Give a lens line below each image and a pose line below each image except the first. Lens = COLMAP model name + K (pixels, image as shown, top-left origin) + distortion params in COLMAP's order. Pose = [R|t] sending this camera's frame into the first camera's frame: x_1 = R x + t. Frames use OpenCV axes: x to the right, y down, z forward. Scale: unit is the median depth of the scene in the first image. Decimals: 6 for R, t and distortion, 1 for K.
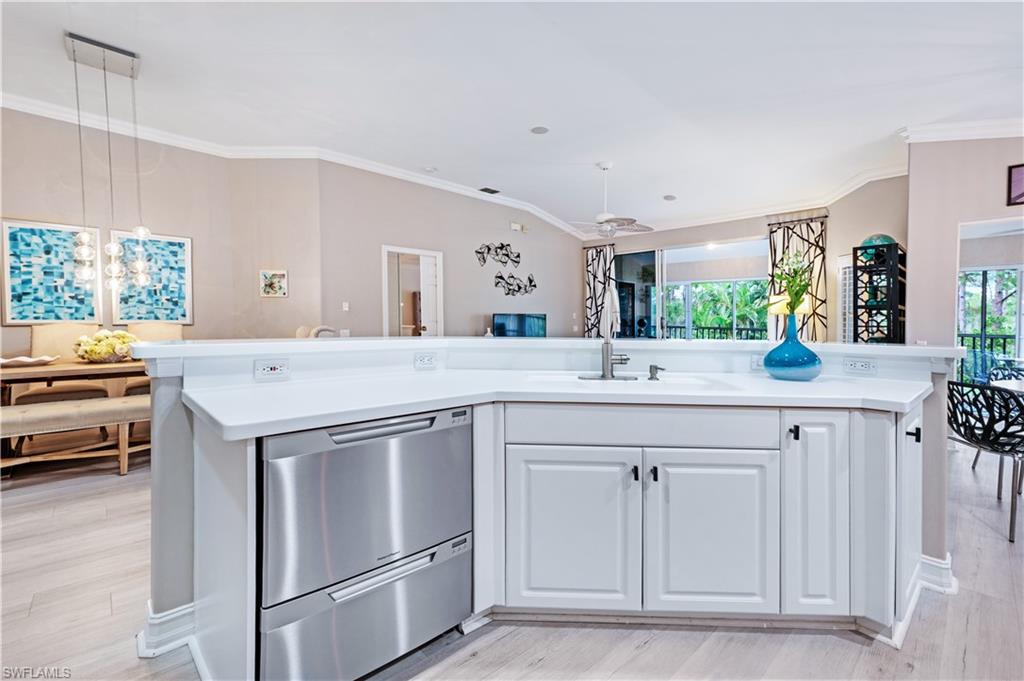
lens RADIAL K [[452.0, 0, 516.0], [0, 452.0, 324.0], [0, 0, 1]] dist [-0.000373, -0.000282]
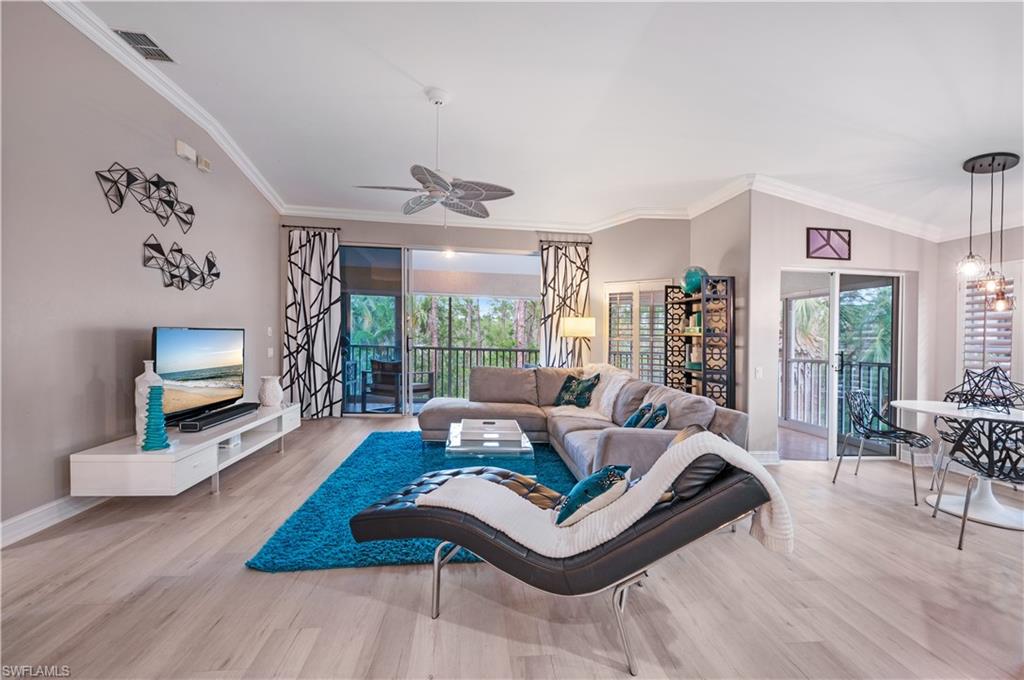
lens RADIAL K [[425.0, 0, 510.4], [0, 425.0, 332.4], [0, 0, 1]] dist [0.007460, -0.001805]
pose [[0.612024, 0.017174, 0.790652, -0.180546], [-0.012788, 0.999848, -0.011819, -0.017120], [-0.790735, -0.002877, 0.612151, 0.507527]]
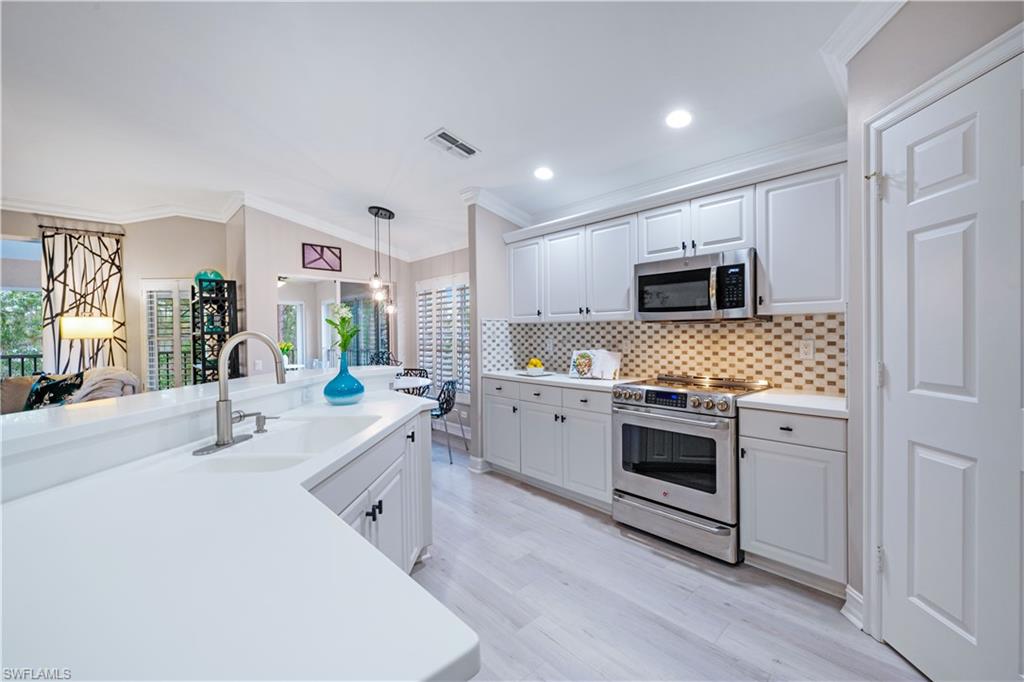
lens RADIAL K [[416.3, 0, 507.2], [0, 416.3, 336.7], [0, 0, 1]] dist [-0.005109, 0.002833]
pose [[0.030854, -0.013619, 0.999431, -0.155403], [0.016465, 0.999778, 0.013115, -0.019720], [-0.999388, 0.016051, 0.031071, 0.152729]]
